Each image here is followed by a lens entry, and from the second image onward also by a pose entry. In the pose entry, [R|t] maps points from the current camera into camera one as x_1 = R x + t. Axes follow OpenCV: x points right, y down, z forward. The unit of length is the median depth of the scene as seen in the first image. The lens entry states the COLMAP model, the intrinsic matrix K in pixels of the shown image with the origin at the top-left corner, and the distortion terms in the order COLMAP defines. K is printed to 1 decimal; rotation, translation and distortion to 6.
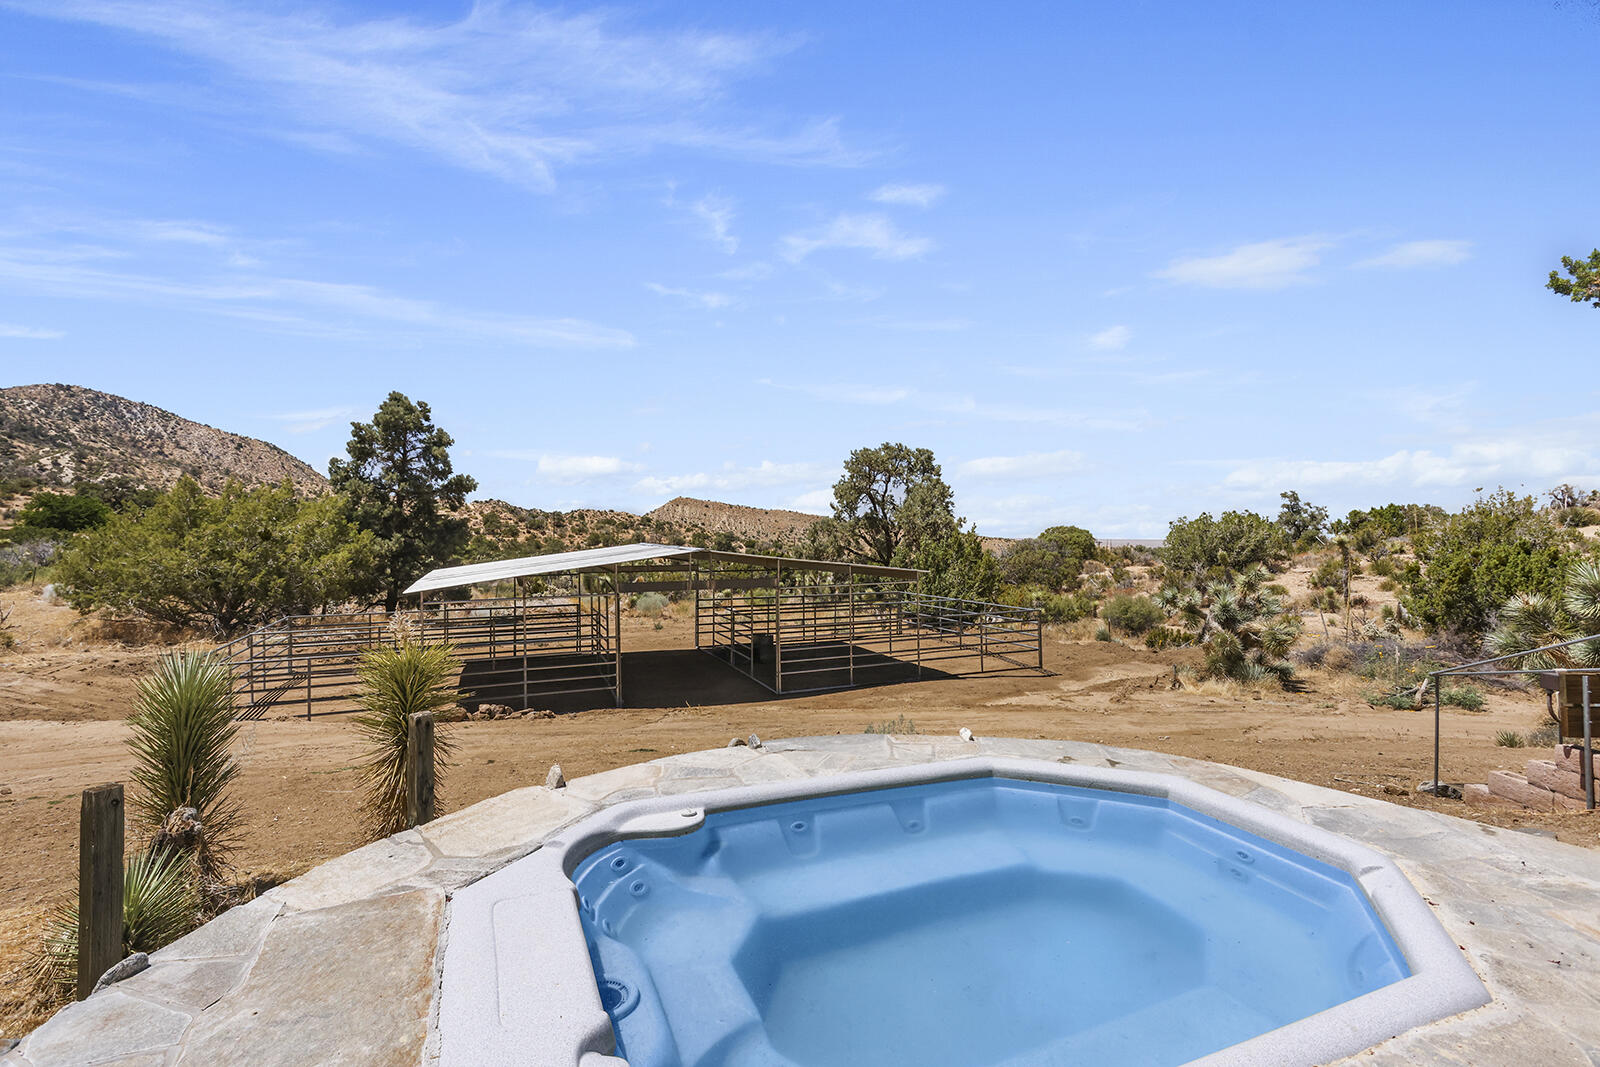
lens RADIAL K [[778.0, 0, 803.1], [0, 778.0, 516.7], [0, 0, 1]] dist [-0.003044, 0.000148]
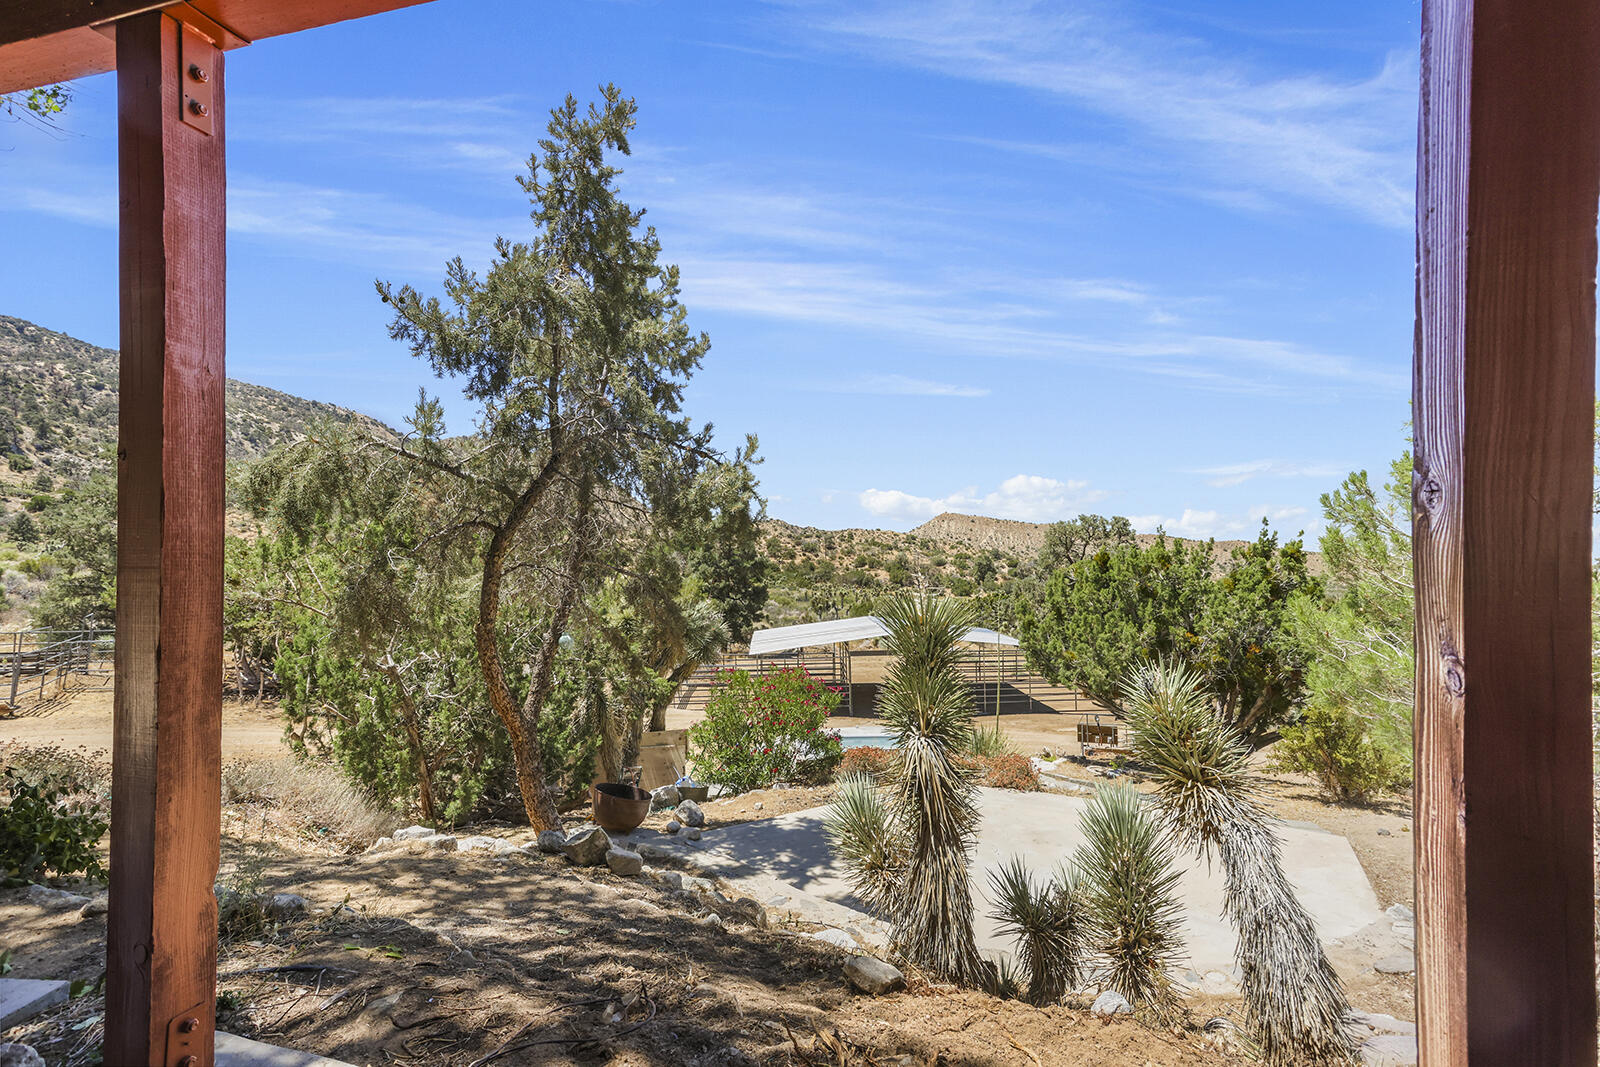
lens RADIAL K [[778.0, 0, 800.4], [0, 778.0, 541.6], [0, 0, 1]] dist [-0.003044, 0.000148]
pose [[0.999929, -0.007899, -0.008930, -1.187357], [0.008084, 0.999749, 0.020881, -0.060505], [0.008763, -0.020952, 0.999742, -0.033110]]
